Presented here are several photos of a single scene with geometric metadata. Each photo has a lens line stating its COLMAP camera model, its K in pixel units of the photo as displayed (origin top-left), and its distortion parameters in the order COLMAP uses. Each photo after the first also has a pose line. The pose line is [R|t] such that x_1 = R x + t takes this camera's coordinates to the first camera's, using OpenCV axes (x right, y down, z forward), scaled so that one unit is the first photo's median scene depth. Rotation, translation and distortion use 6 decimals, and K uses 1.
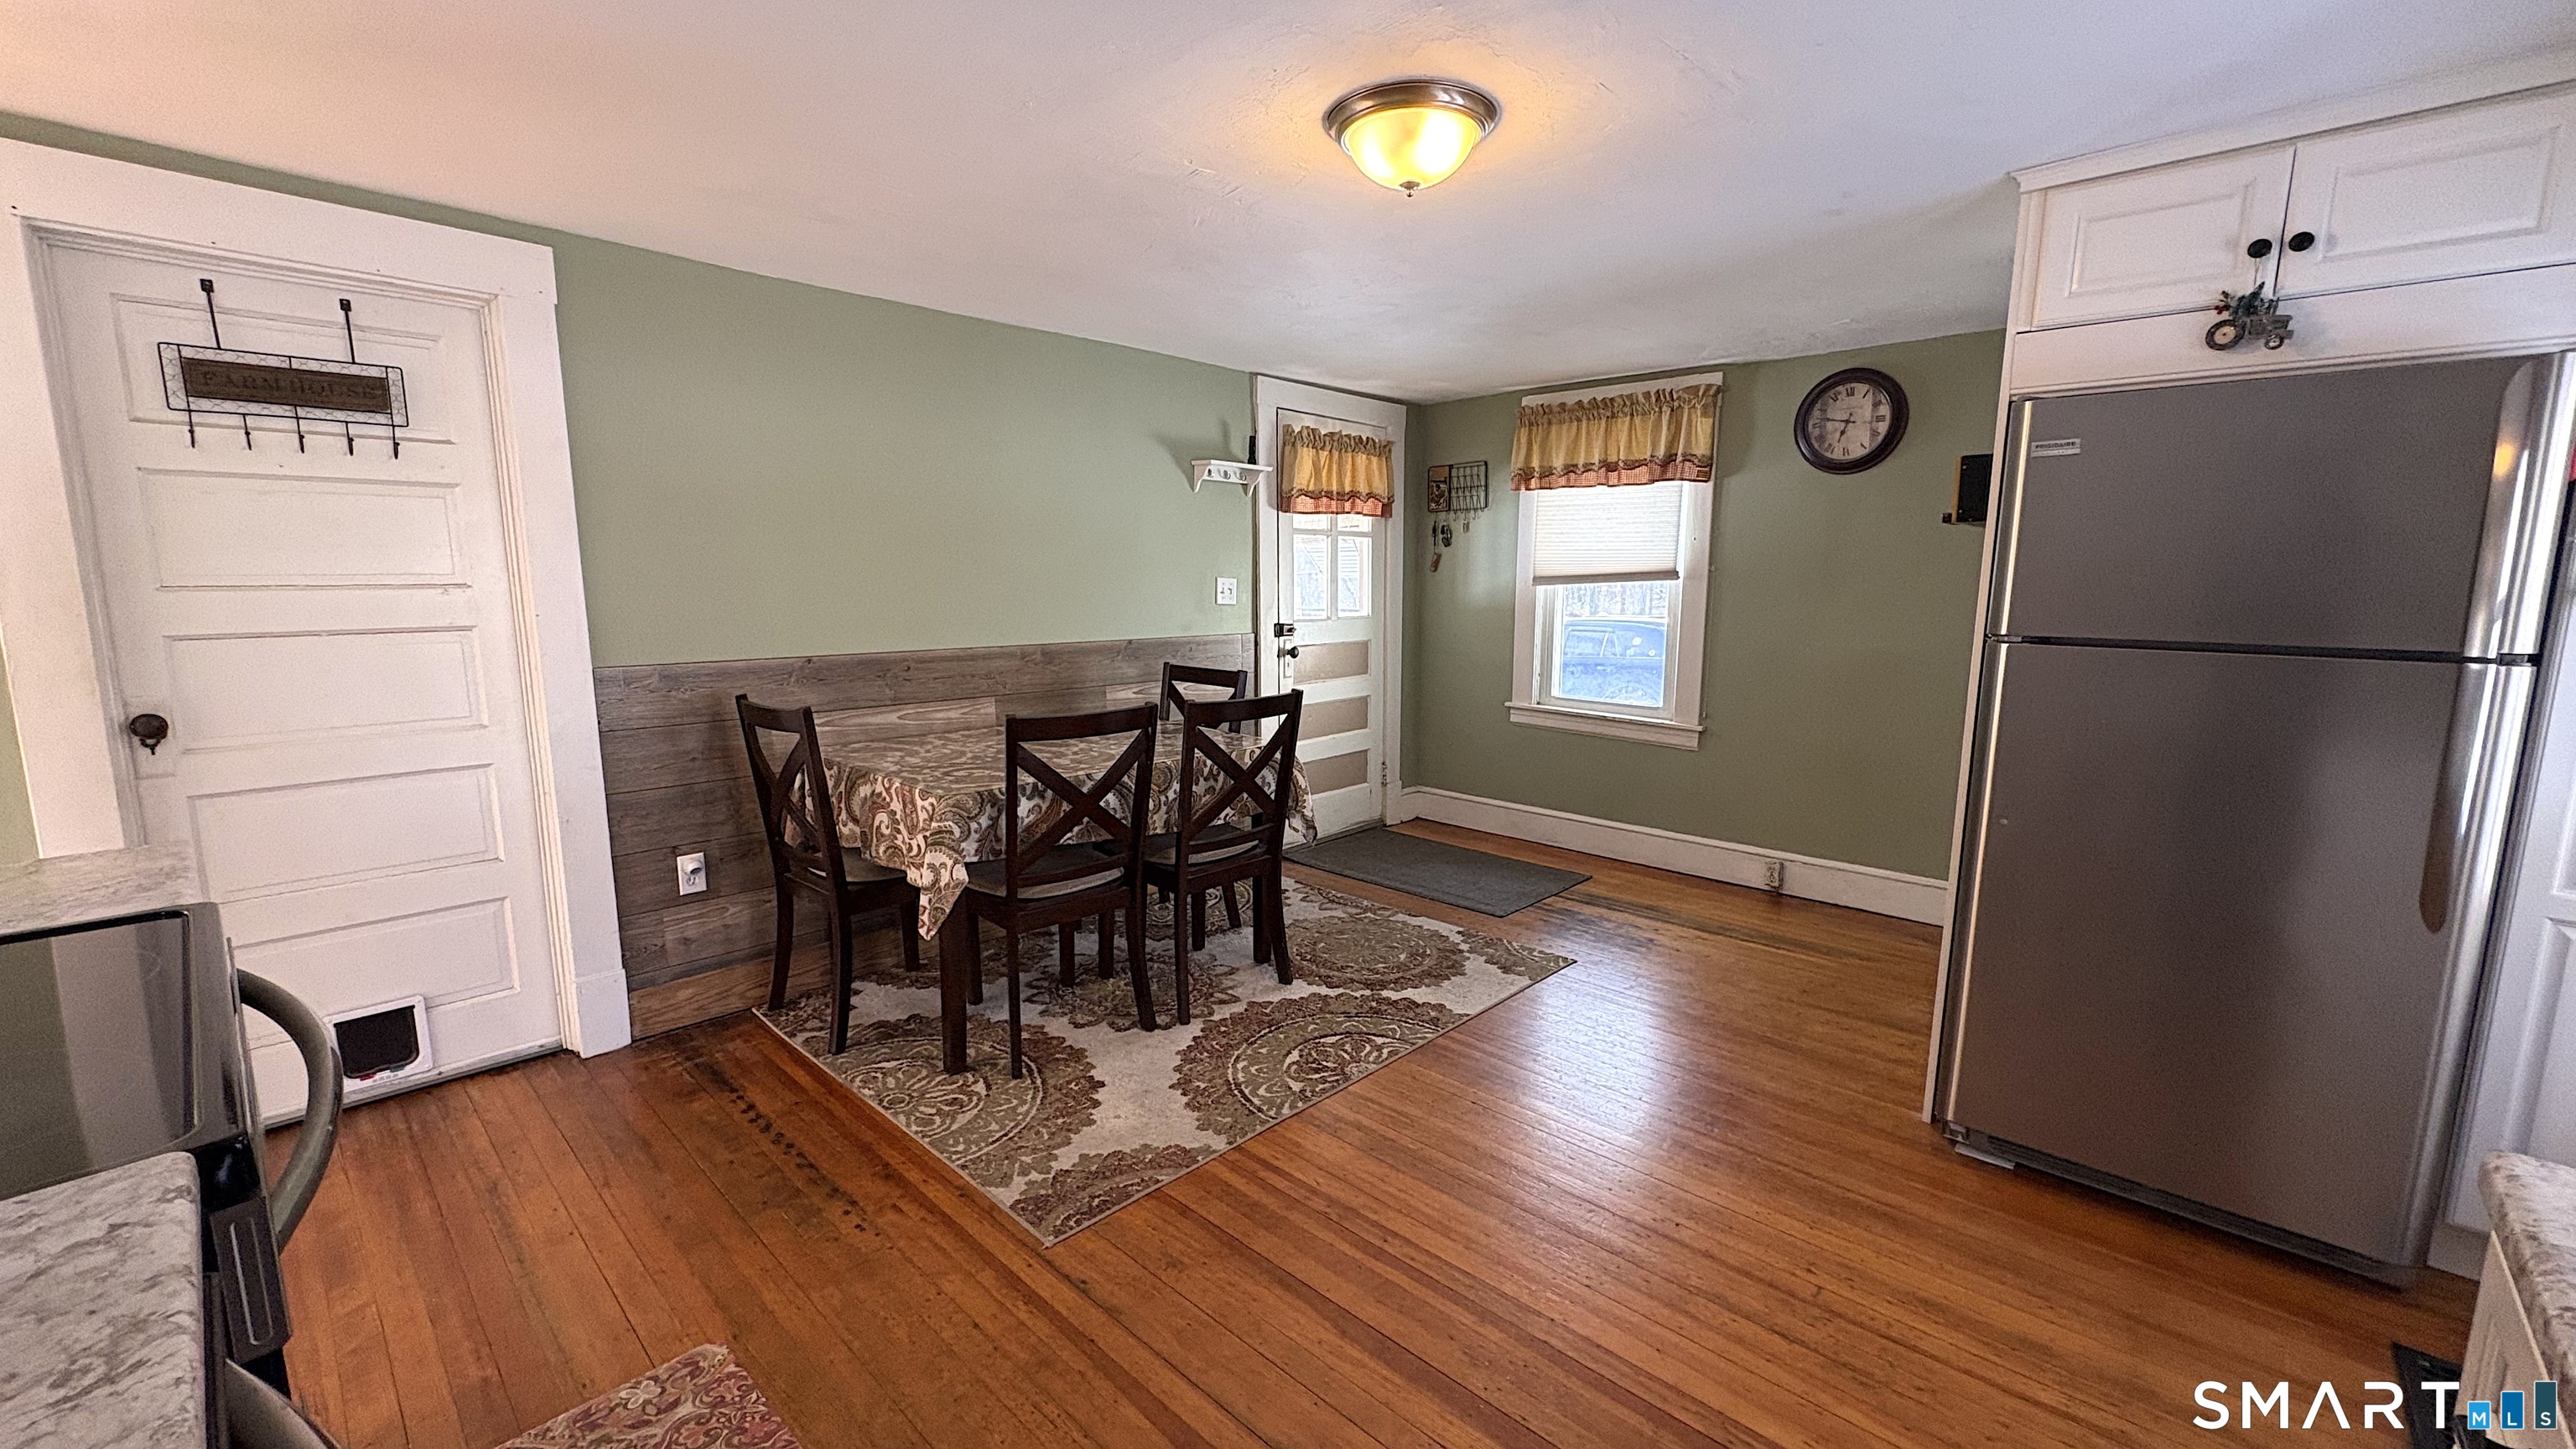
lens RADIAL K [[1023.8, 0, 1287.3], [0, 1023.8, 721.5], [0, 0, 1]] dist [-0.000055, 0.000873]
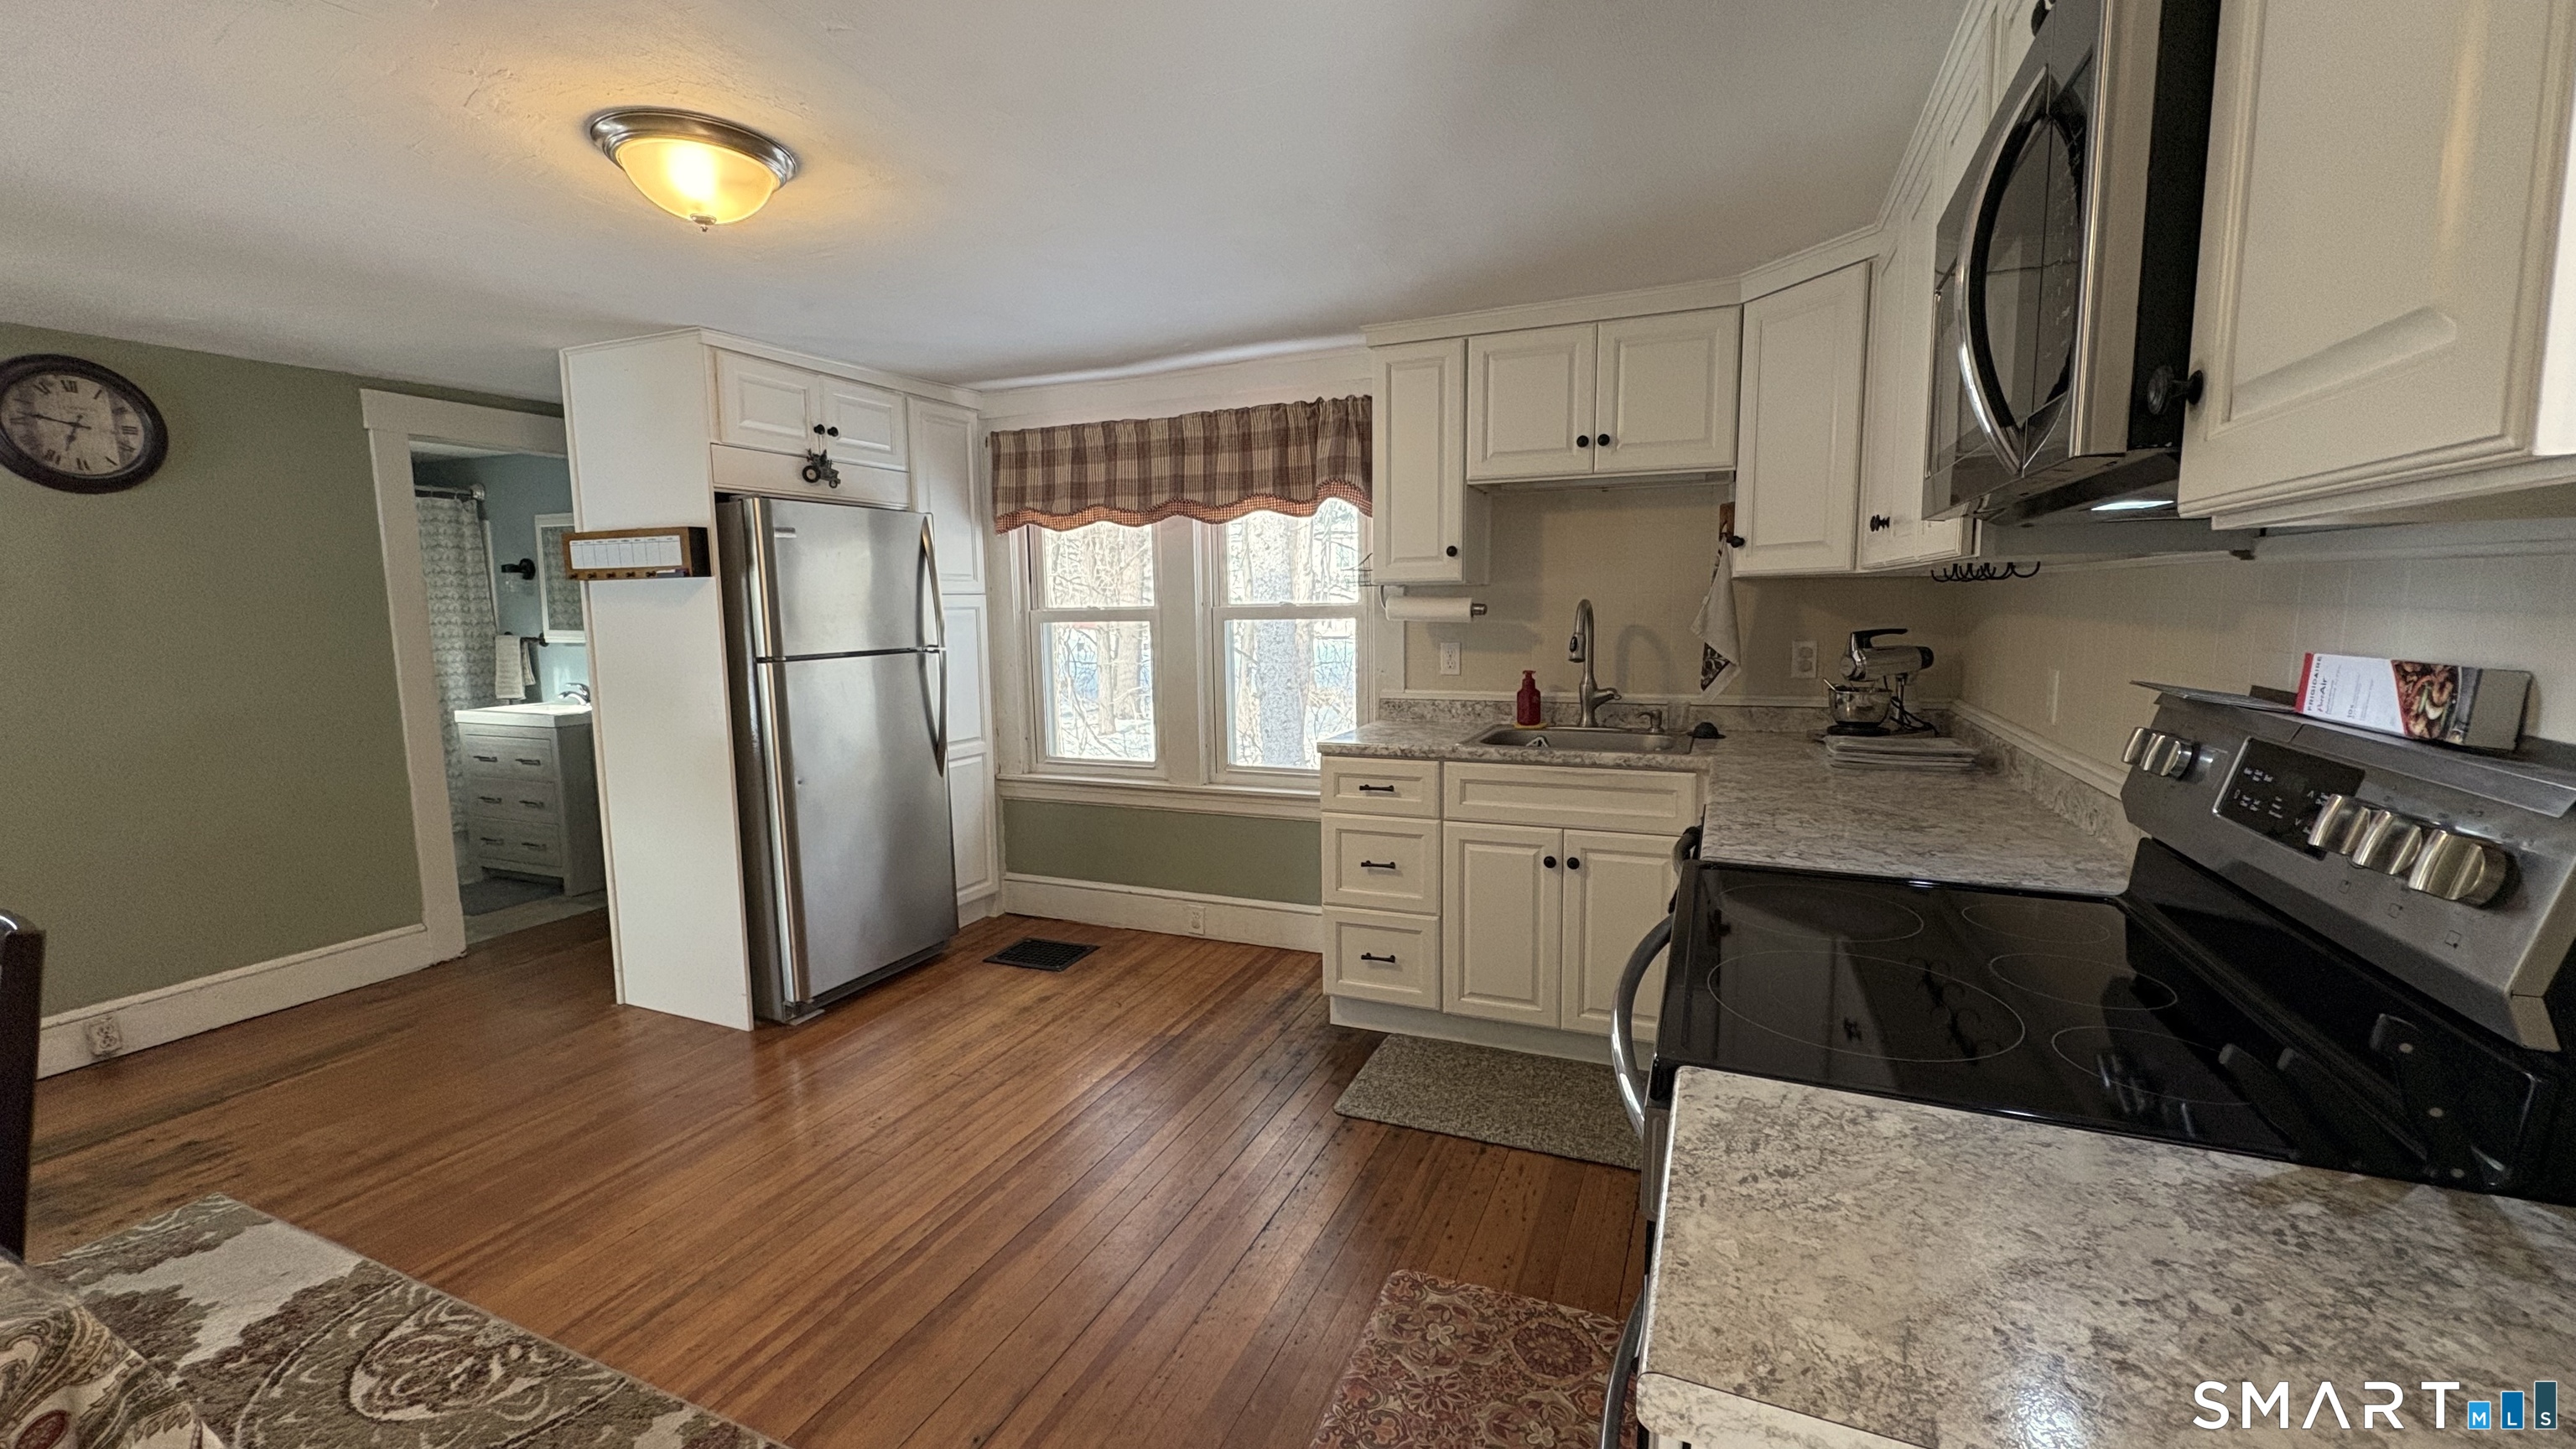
lens RADIAL K [[1023.8, 0, 1287.3], [0, 1023.8, 721.5], [0, 0, 1]] dist [-0.000055, 0.000873]
pose [[-0.342203, -0.113906, 0.932697, -0.547736], [0.145723, 0.974182, 0.172437, -0.084139], [-0.928258, 0.194924, -0.316769, 0.484217]]
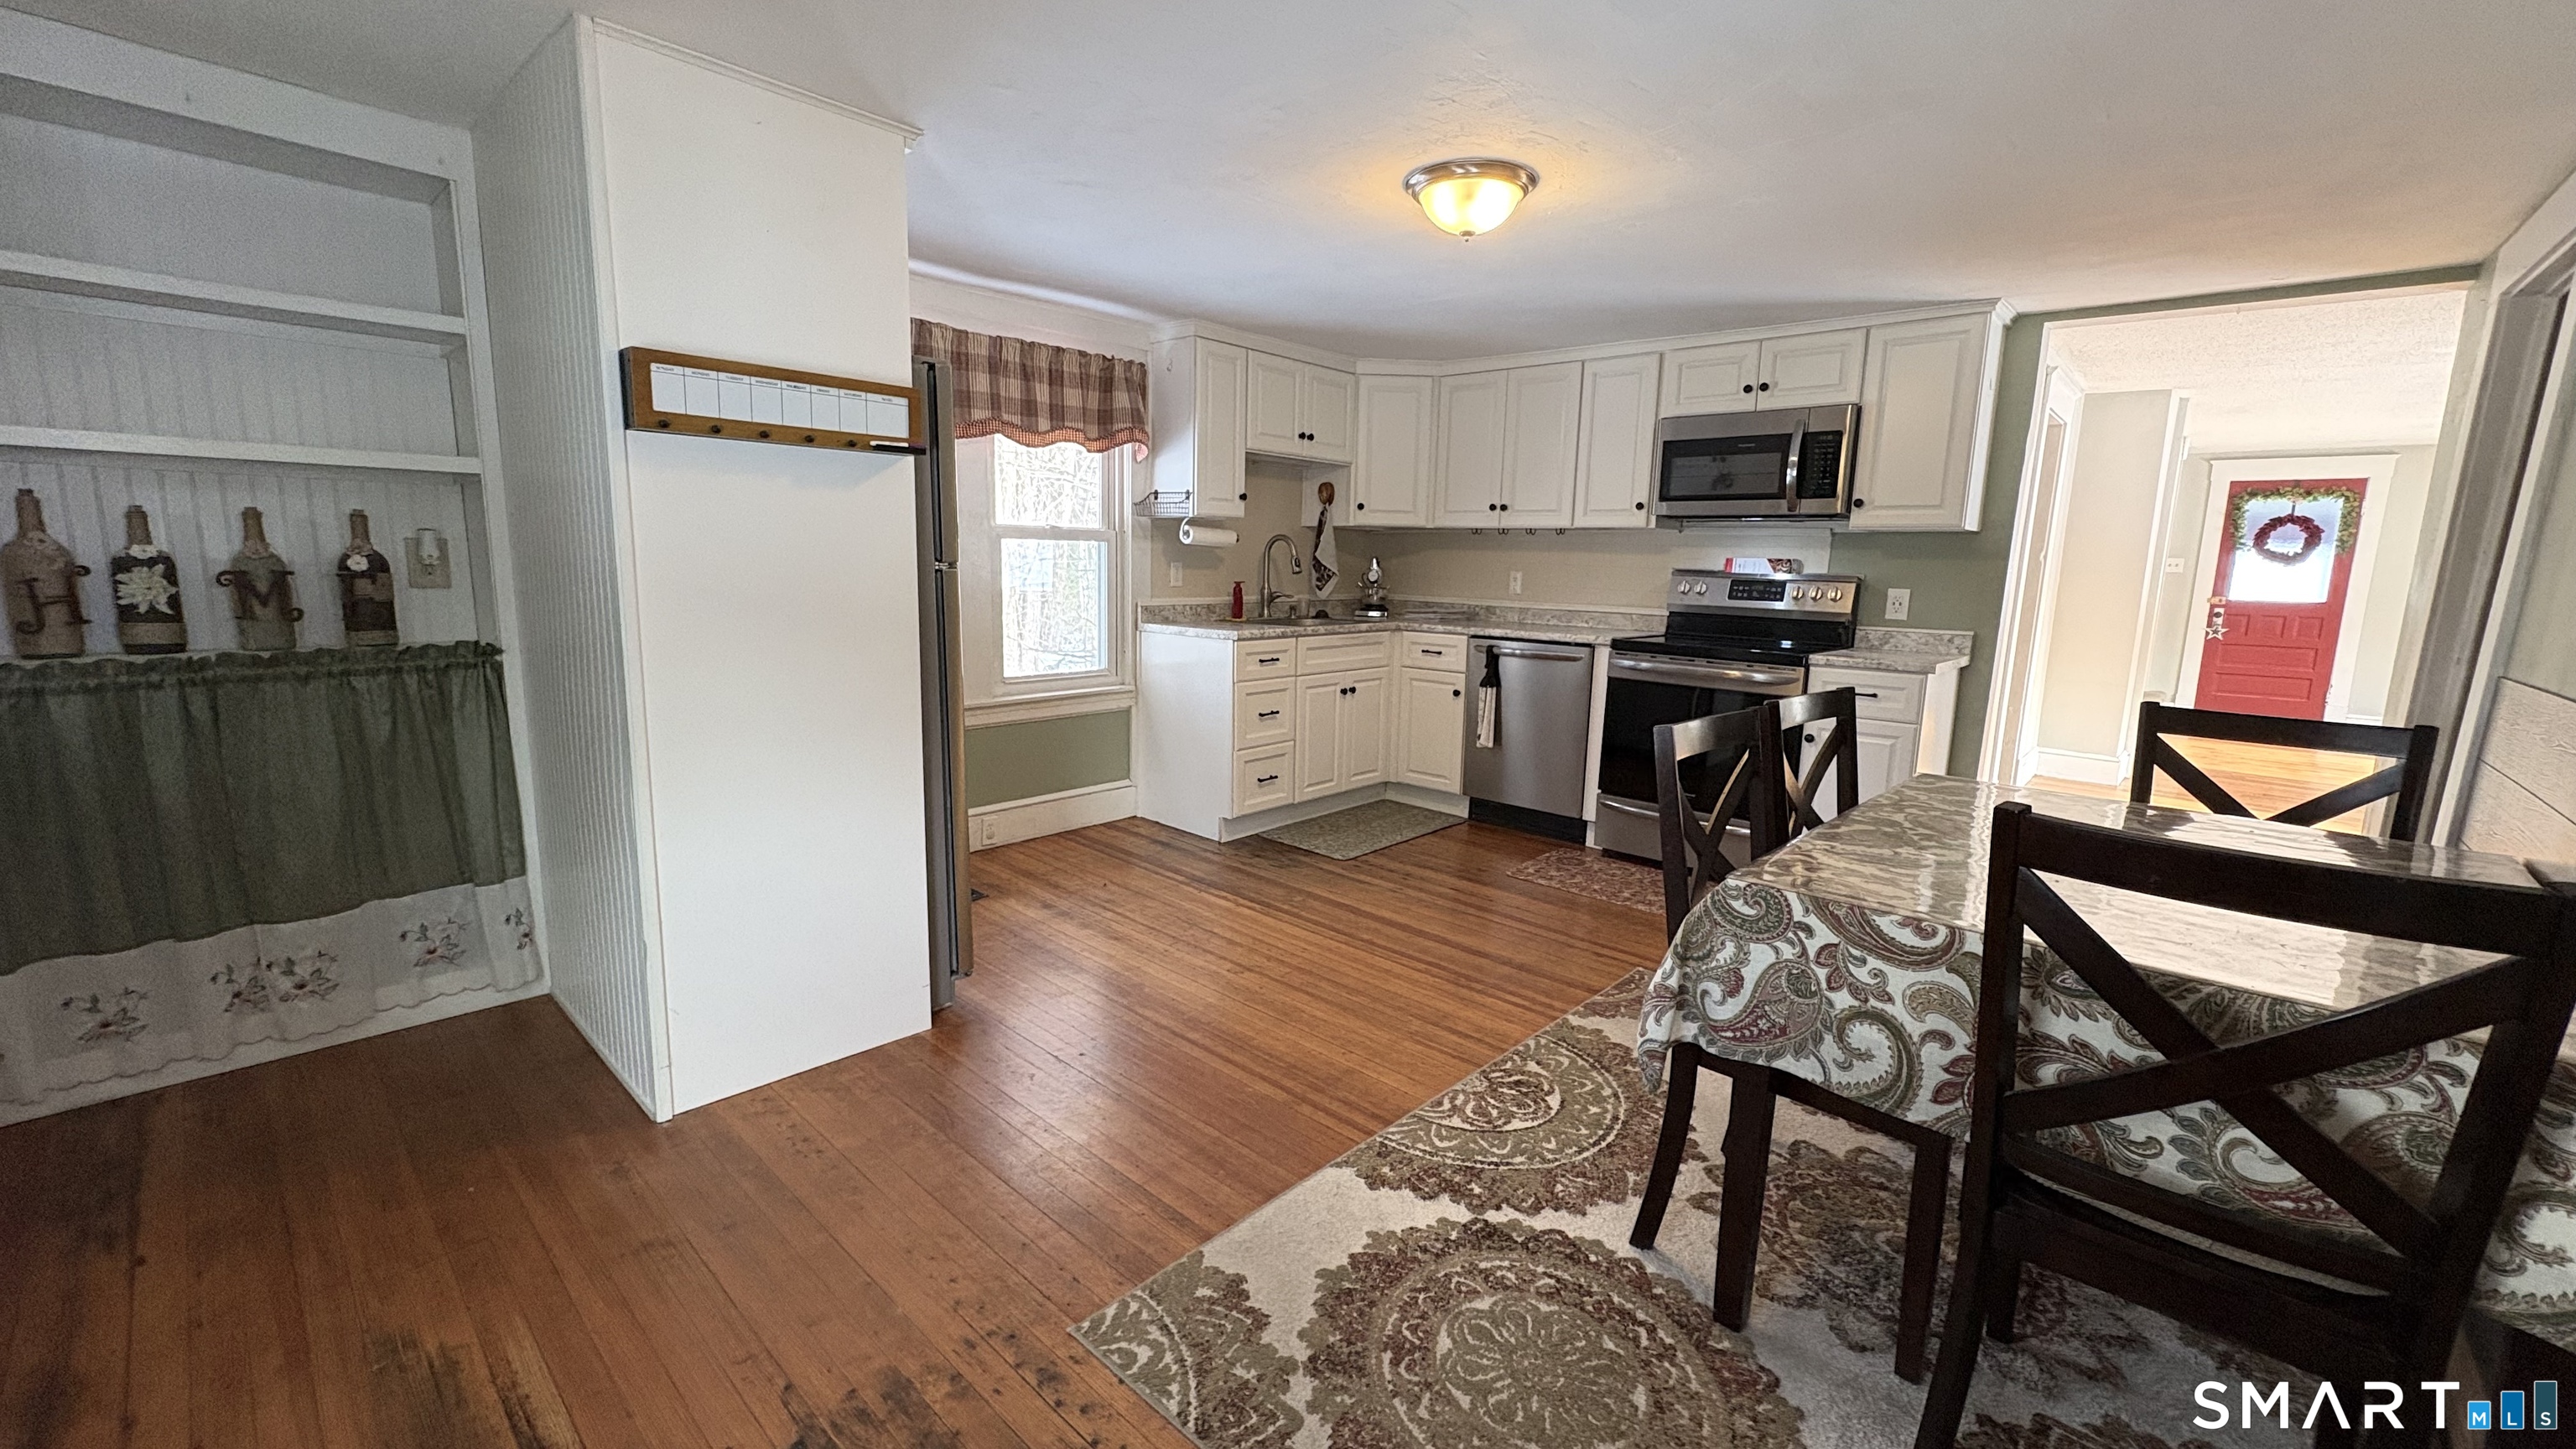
lens RADIAL K [[1023.8, 0, 1287.3], [0, 1023.8, 721.5], [0, 0, 1]] dist [-0.000055, 0.000873]
pose [[-0.999329, -0.029525, -0.021663, 0.197201], [-0.034646, 0.953903, 0.298107, -0.167782], [0.011863, 0.298658, -0.954287, 1.331130]]
